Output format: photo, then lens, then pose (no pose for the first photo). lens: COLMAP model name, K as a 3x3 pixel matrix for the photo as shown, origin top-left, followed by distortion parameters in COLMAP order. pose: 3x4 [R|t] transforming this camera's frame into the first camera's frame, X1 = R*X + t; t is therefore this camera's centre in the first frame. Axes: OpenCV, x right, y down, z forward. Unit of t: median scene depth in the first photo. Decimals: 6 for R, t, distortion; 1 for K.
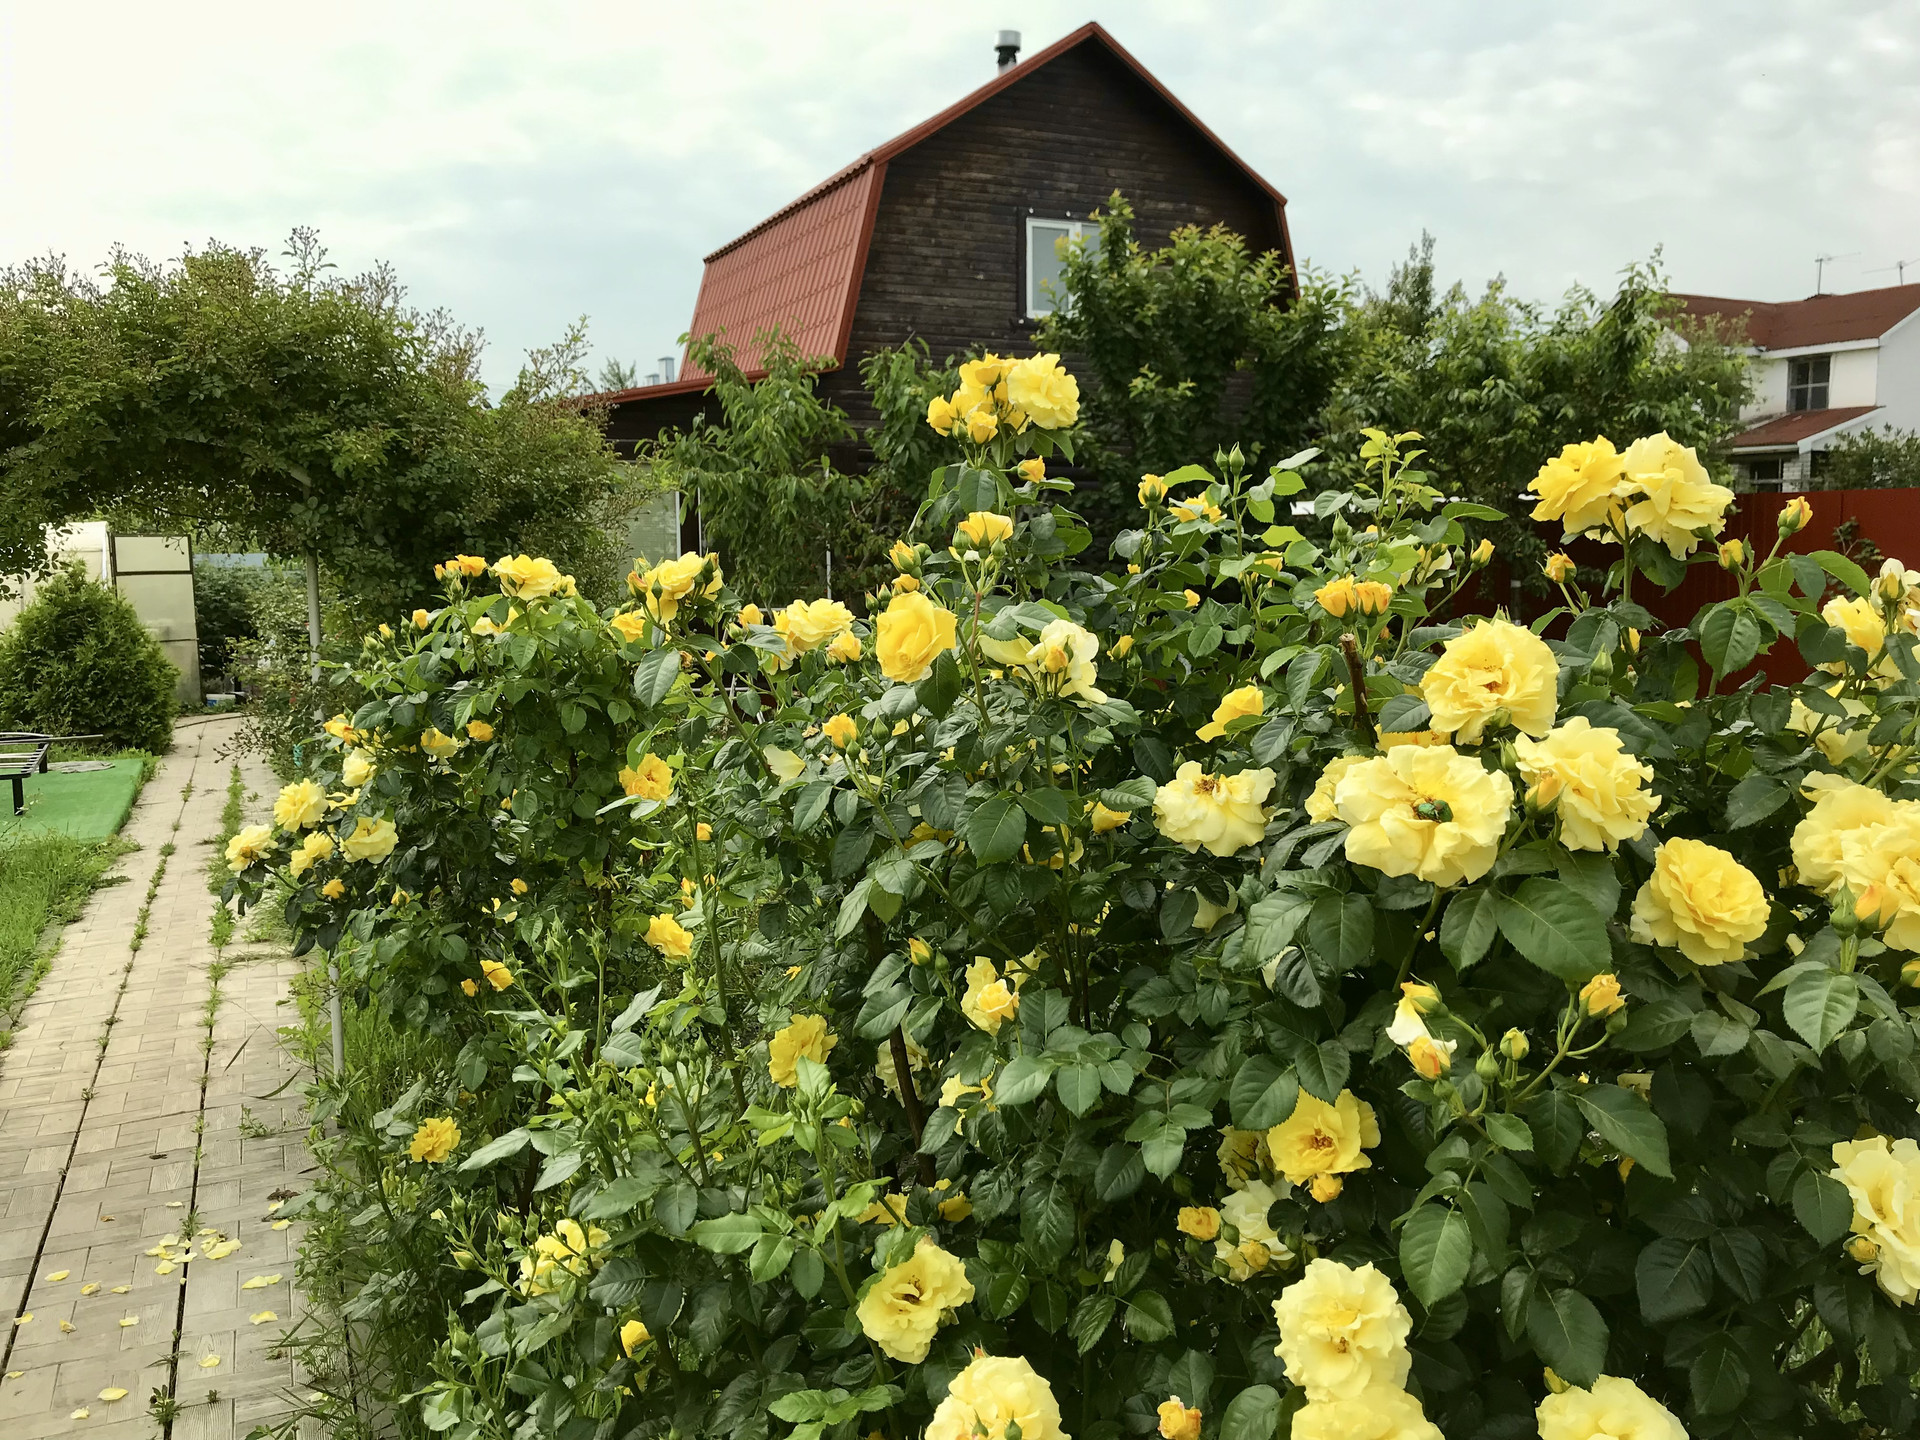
lens RADIAL K [[1555.5, 0, 961.3], [0, 1555.5, 724.4], [0, 0, 1]] dist [-0.002457, 0.002317]
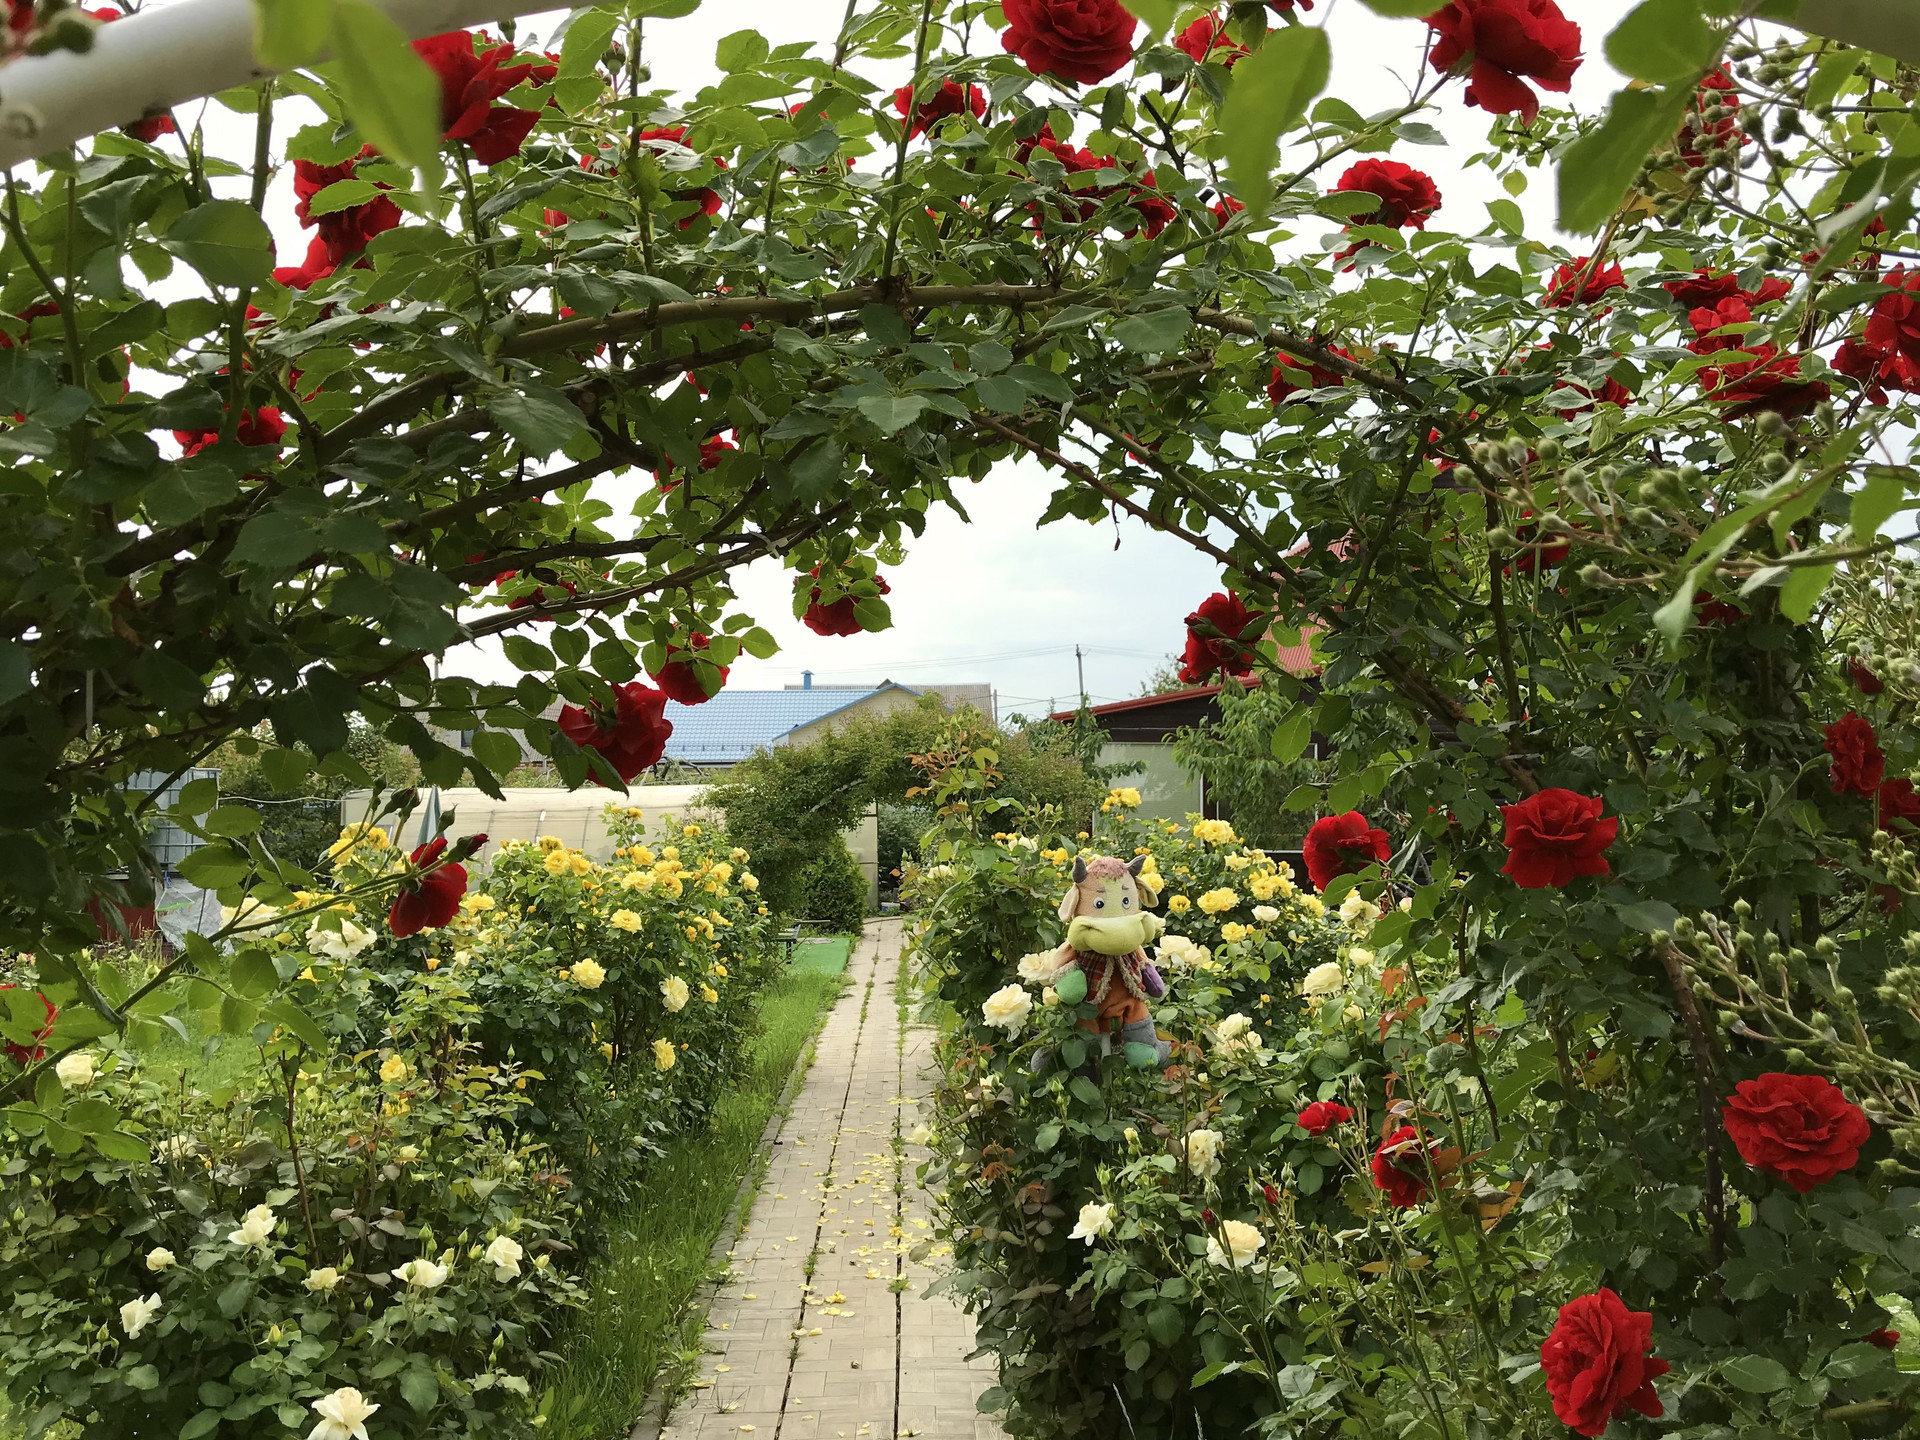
lens RADIAL K [[1555.5, 0, 961.1], [0, 1555.5, 720.5], [0, 0, 1]] dist [-0.002457, 0.002317]
pose [[0.924903, -0.011510, -0.380029, 0.173072], [-0.047161, 0.988349, -0.144712, 0.027593], [0.377267, 0.151767, 0.913584, -0.419615]]
